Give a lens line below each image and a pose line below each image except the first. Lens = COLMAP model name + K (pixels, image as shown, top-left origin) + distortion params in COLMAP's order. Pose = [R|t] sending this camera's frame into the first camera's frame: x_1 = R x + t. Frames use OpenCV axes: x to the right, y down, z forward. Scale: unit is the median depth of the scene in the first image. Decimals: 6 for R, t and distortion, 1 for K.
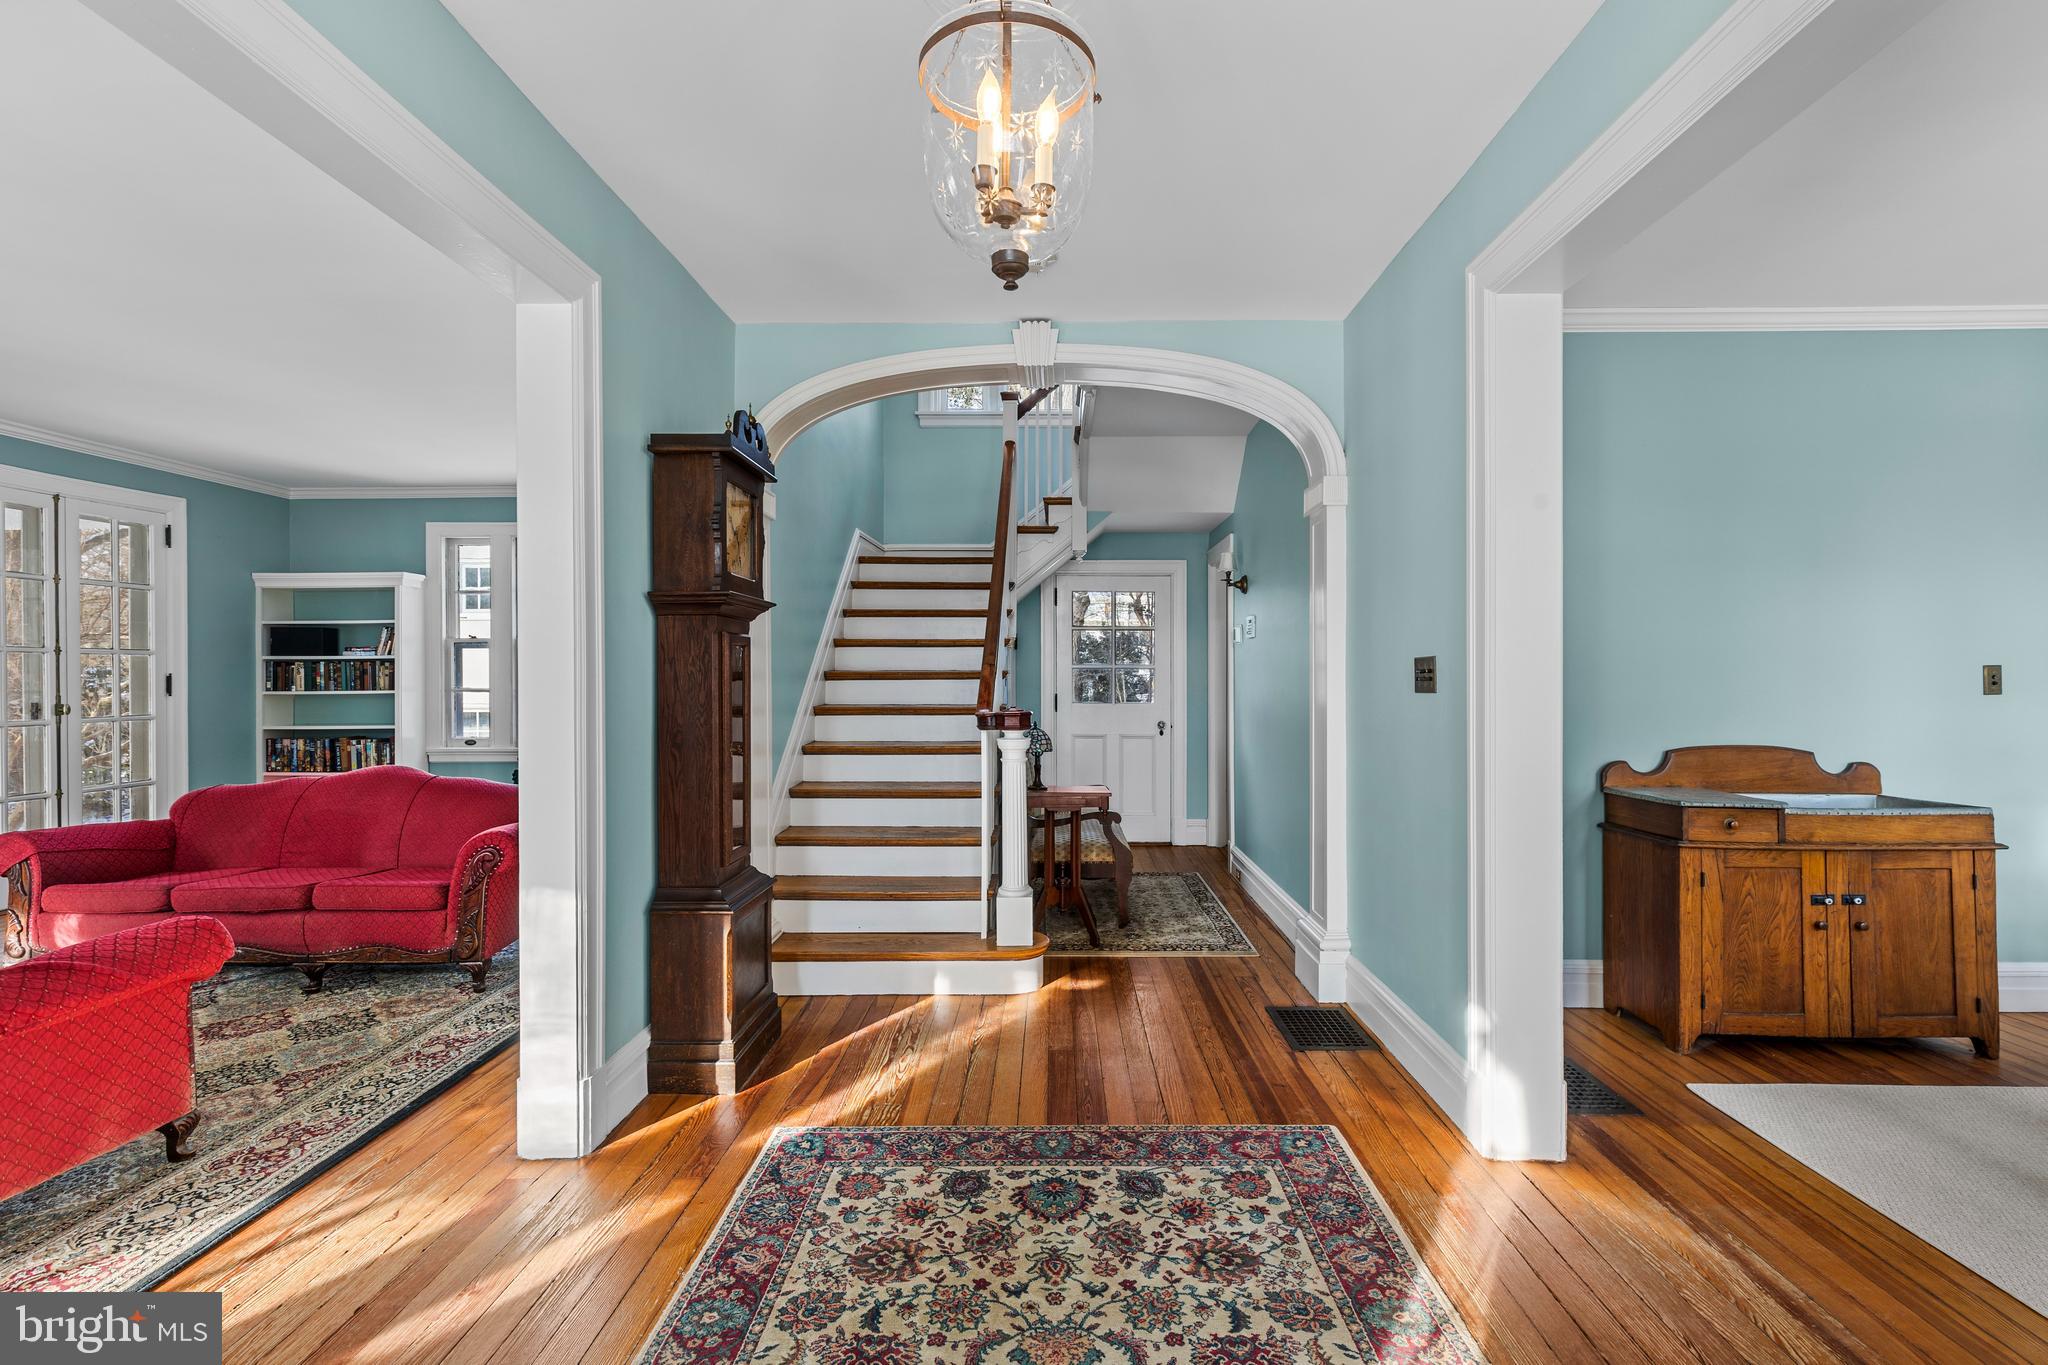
lens RADIAL K [[936.4, 0, 1025.6], [0, 936.4, 694.0], [0, 0, 1]] dist [0.008554, -0.001751]
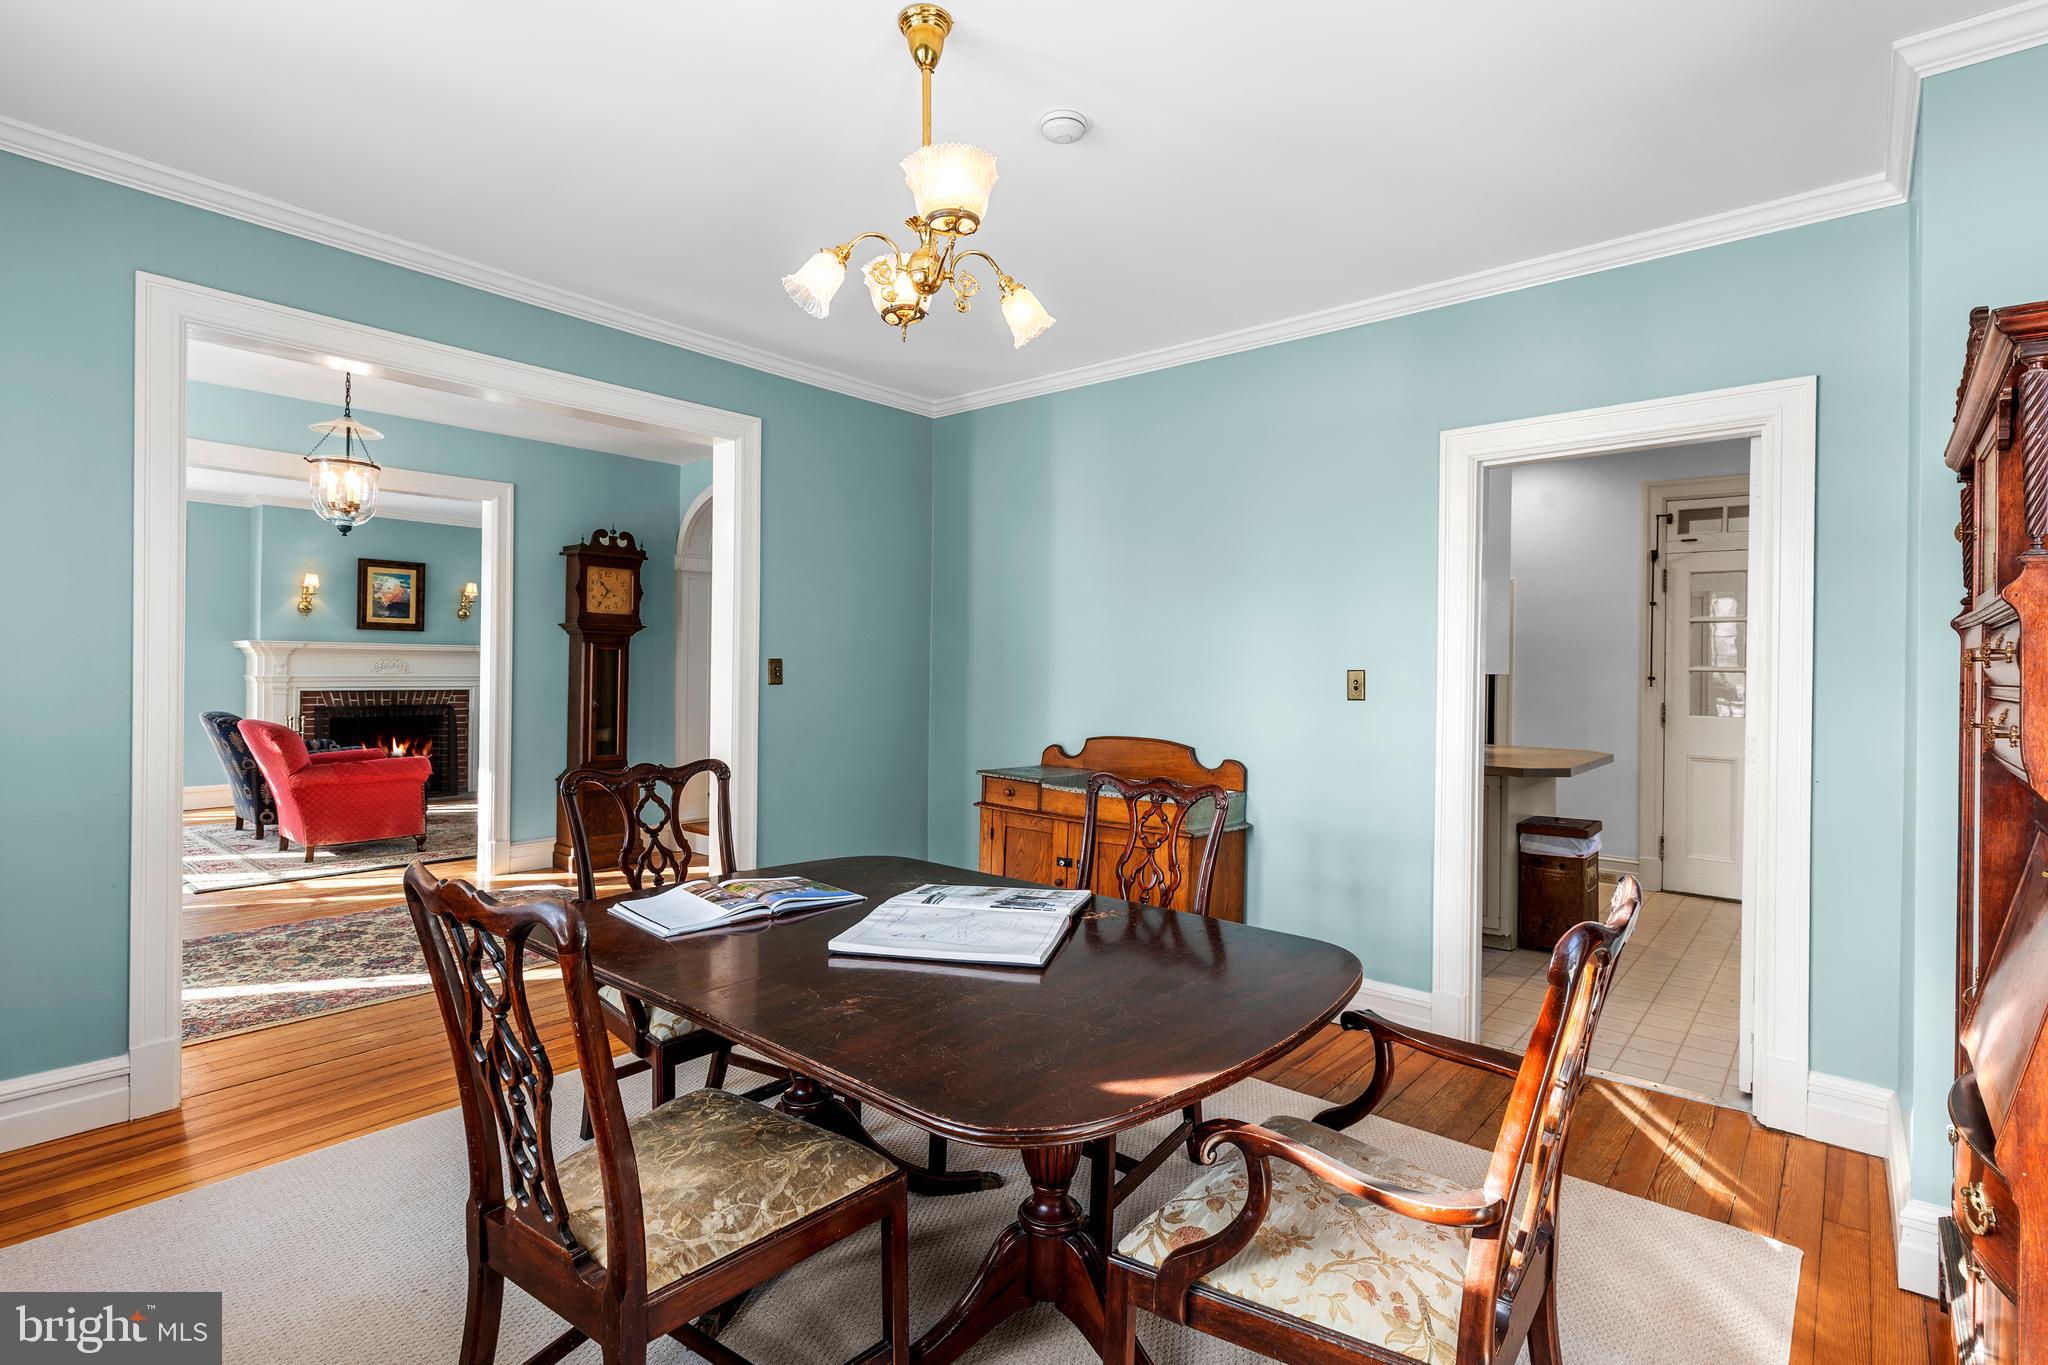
lens RADIAL K [[990.0, 0, 1018.6], [0, 990.0, 675.4], [0, 0, 1]] dist [-0.002083, -0.000354]
pose [[0.769571, 0.019408, -0.638266, 2.091385], [-0.028844, 0.999574, -0.004385, -0.017158], [0.637909, 0.021785, 0.769804, -0.027225]]
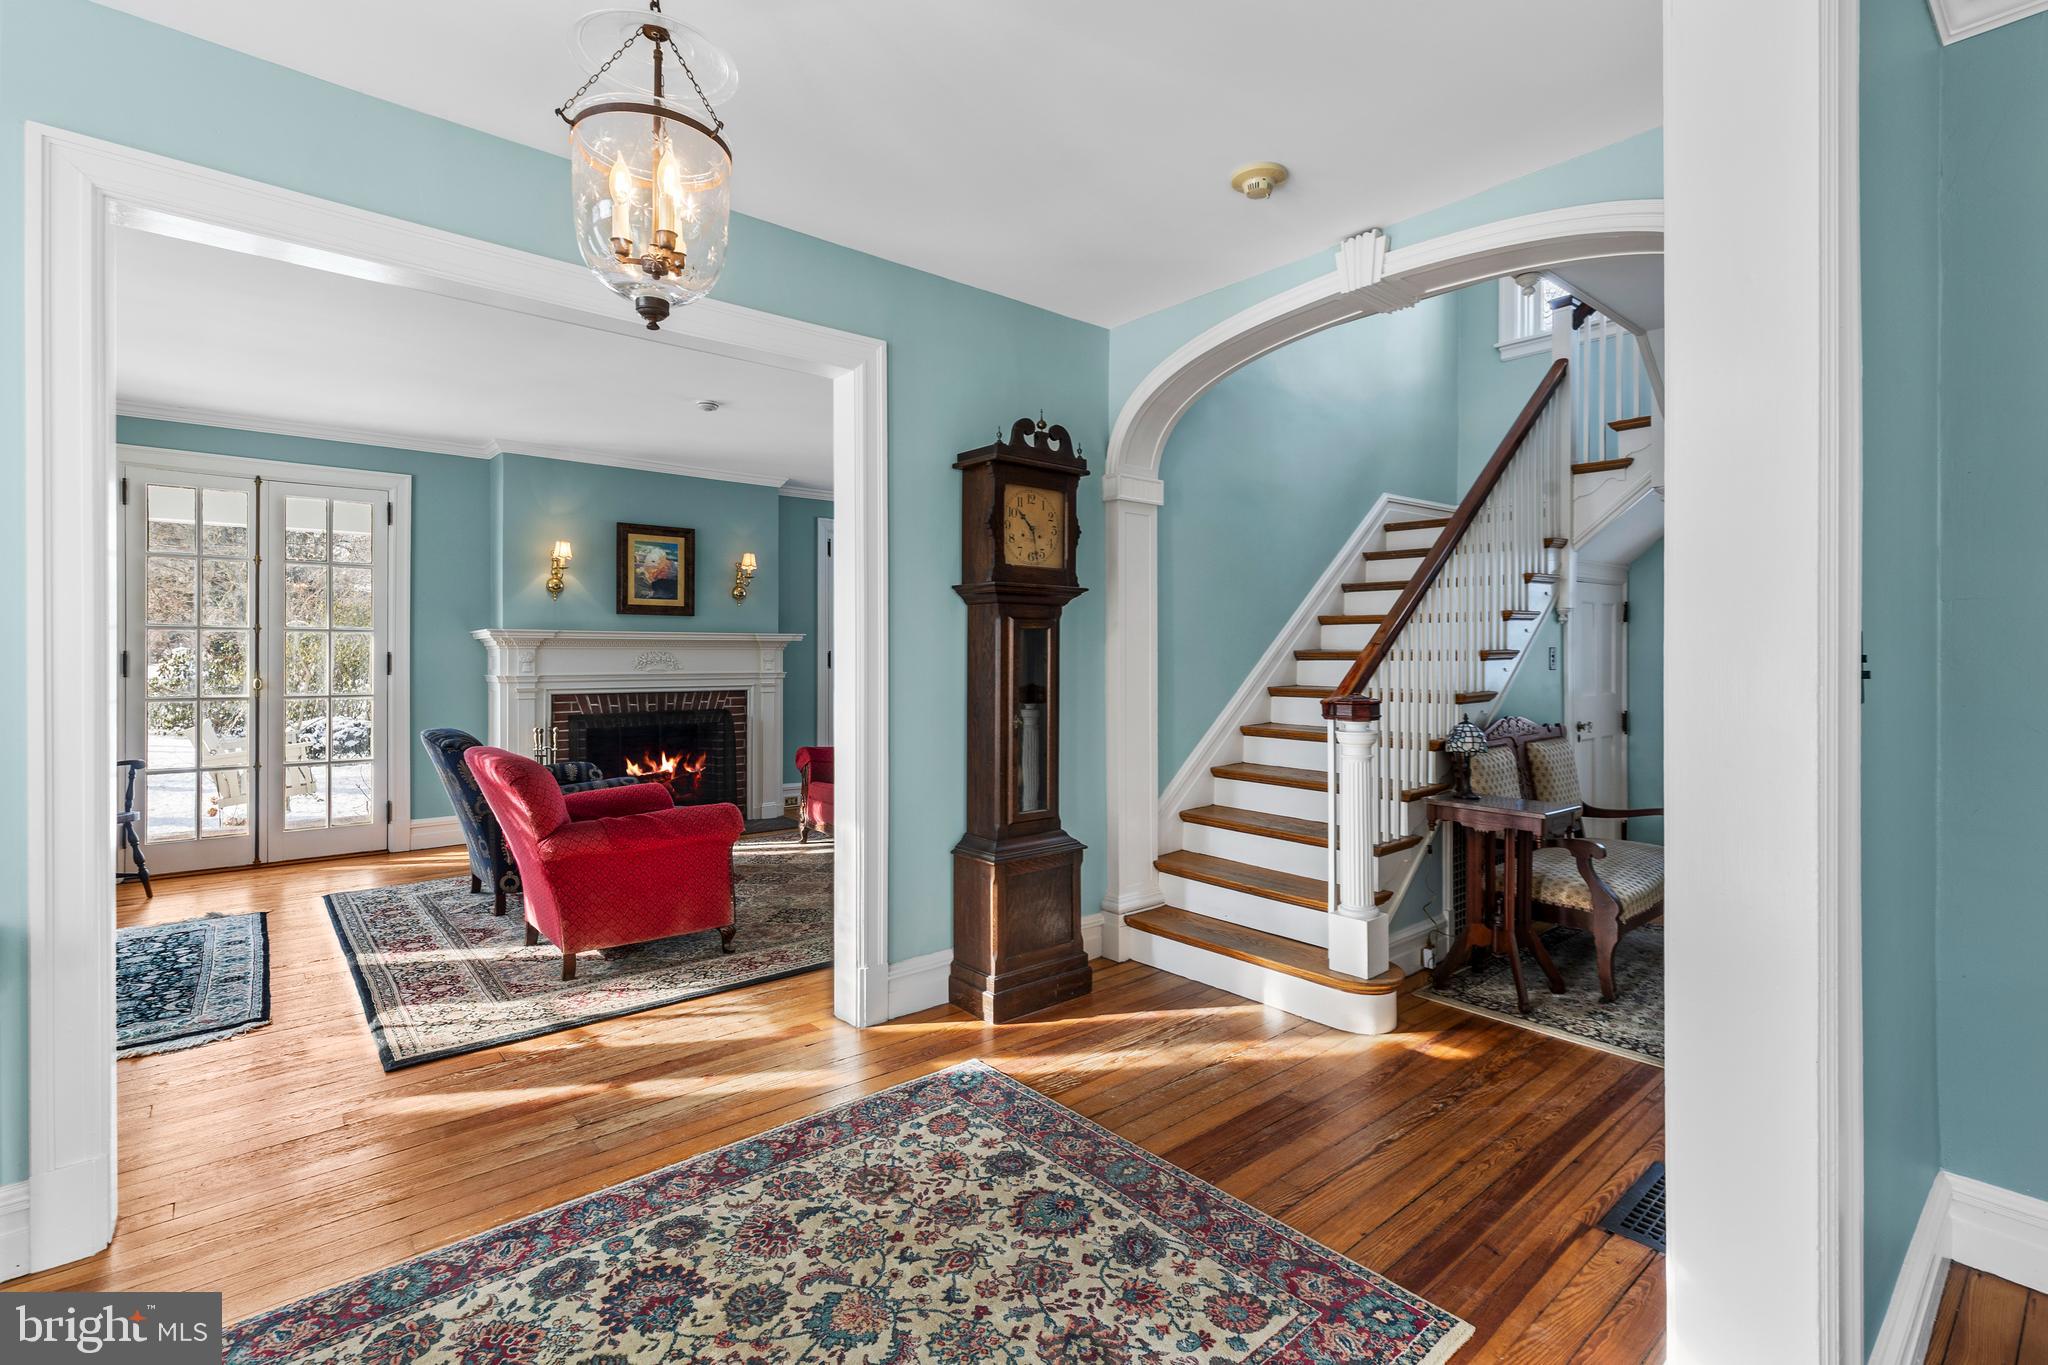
lens RADIAL K [[936.4, 0, 1025.9], [0, 936.4, 666.3], [0, 0, 1]] dist [0.008554, -0.001751]
pose [[0.658861, 0.014480, -0.752125, 0.675055], [-0.017626, 0.999837, 0.003809, -0.013731], [0.752058, 0.010747, 0.659009, 0.333492]]
